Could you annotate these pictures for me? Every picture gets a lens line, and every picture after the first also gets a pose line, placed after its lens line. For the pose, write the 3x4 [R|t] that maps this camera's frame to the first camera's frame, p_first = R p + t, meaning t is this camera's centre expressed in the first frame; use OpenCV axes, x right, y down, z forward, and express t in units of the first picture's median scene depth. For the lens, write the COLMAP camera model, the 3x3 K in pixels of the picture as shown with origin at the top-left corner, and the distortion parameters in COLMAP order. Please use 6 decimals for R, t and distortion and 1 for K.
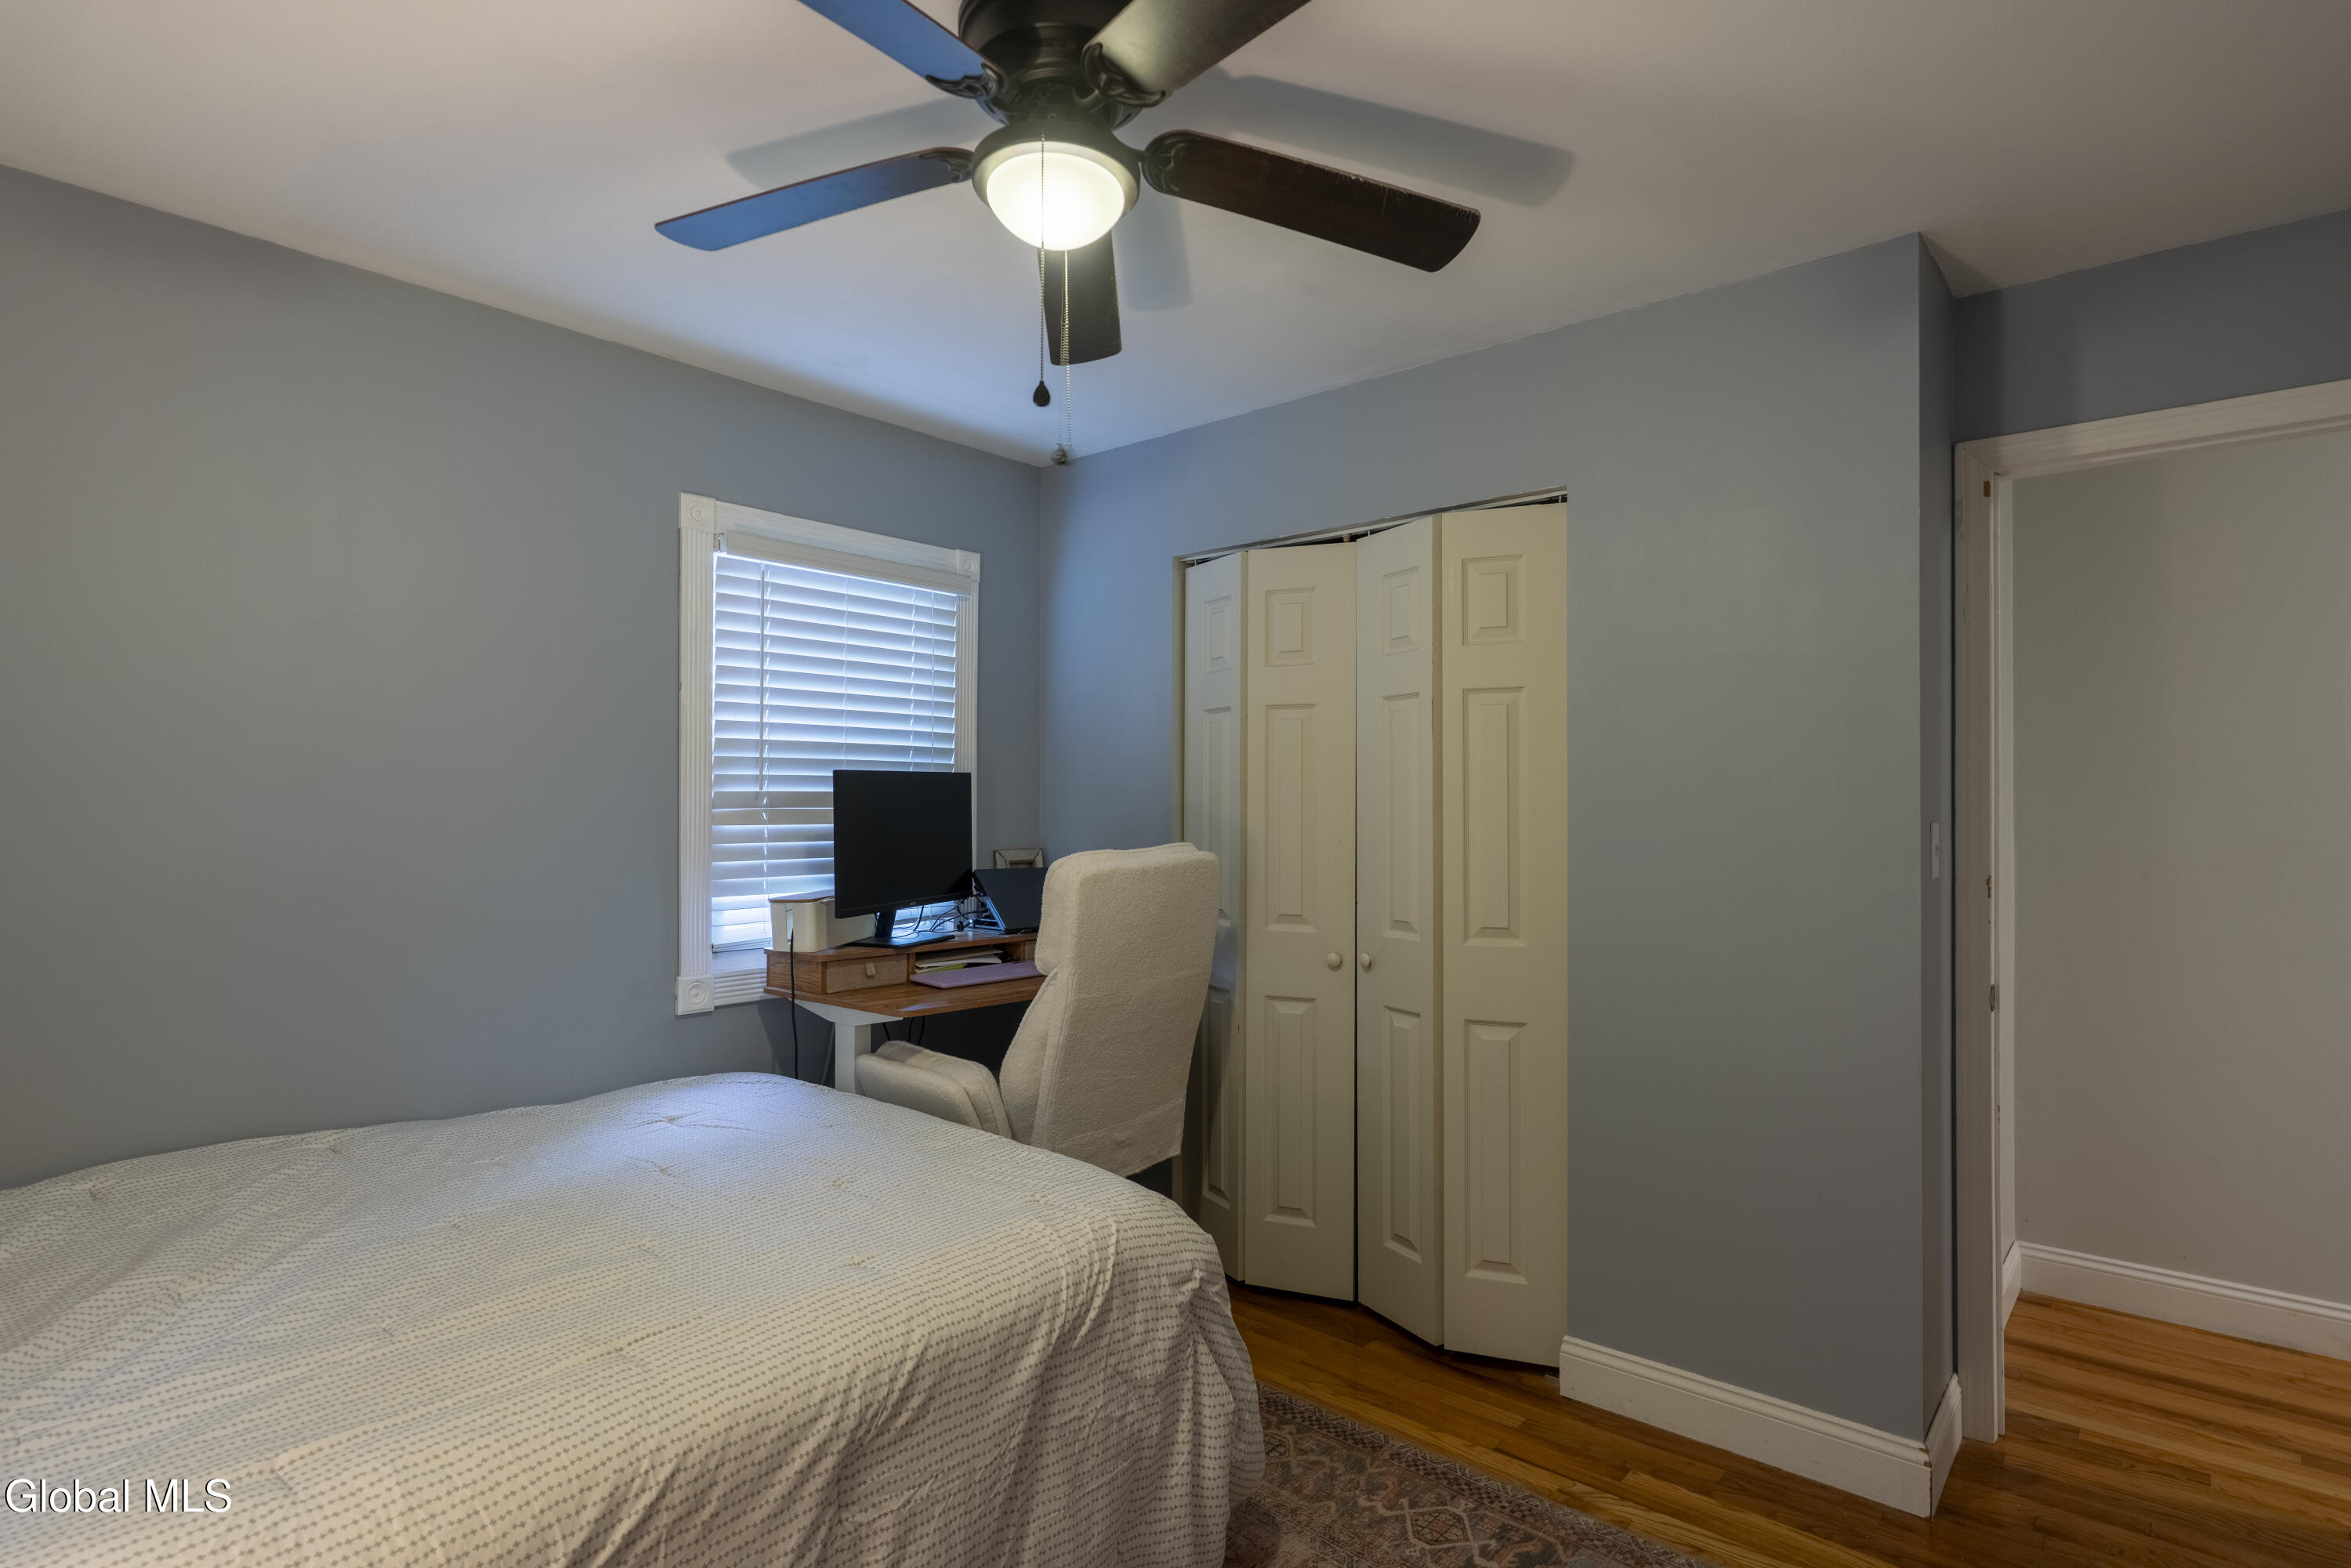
lens RADIAL K [[1199.9, 0, 1175.5], [0, 1199.9, 784.0], [0, 0, 1]] dist [0.000801, 0.000117]
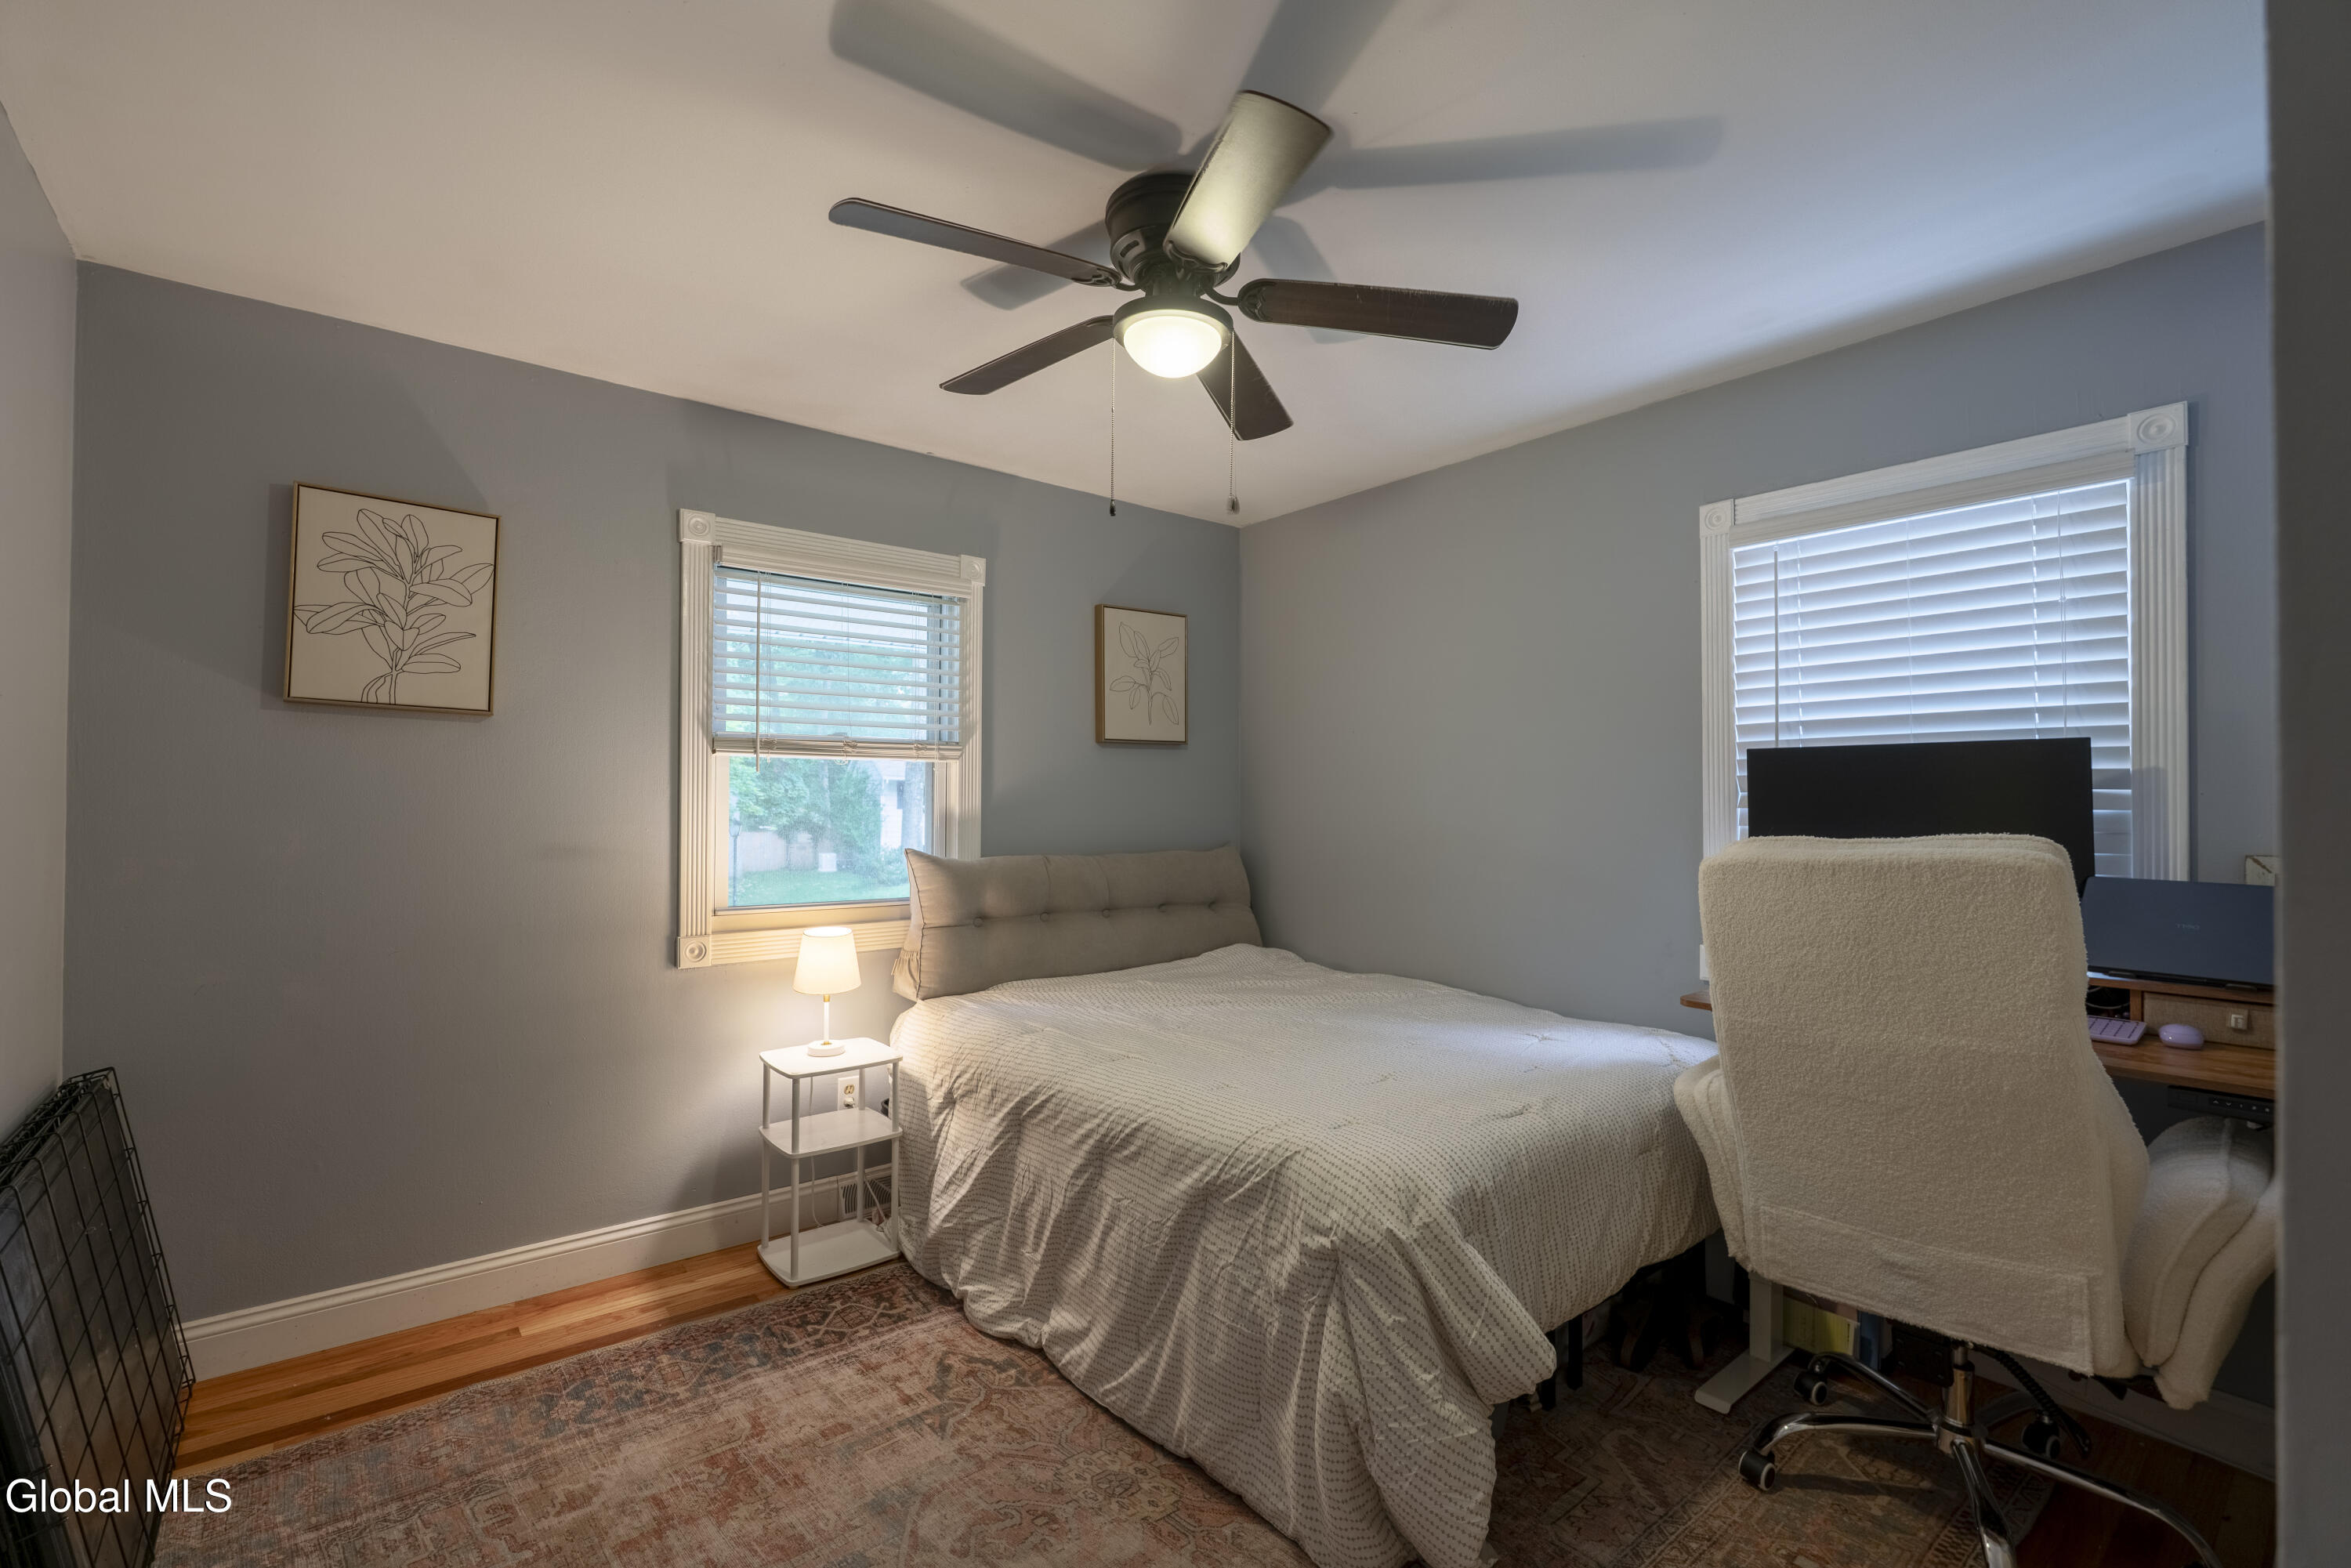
lens RADIAL K [[1040.1, 0, 1175.5], [0, 1040.1, 784.0], [0, 0, 1]] dist [-0.001279, -0.000156]
pose [[-0.177077, -0.022262, -0.983945, 0.960718], [0.012757, 0.999608, -0.024912, 0.048632], [0.984114, -0.016964, -0.176724, 1.082725]]
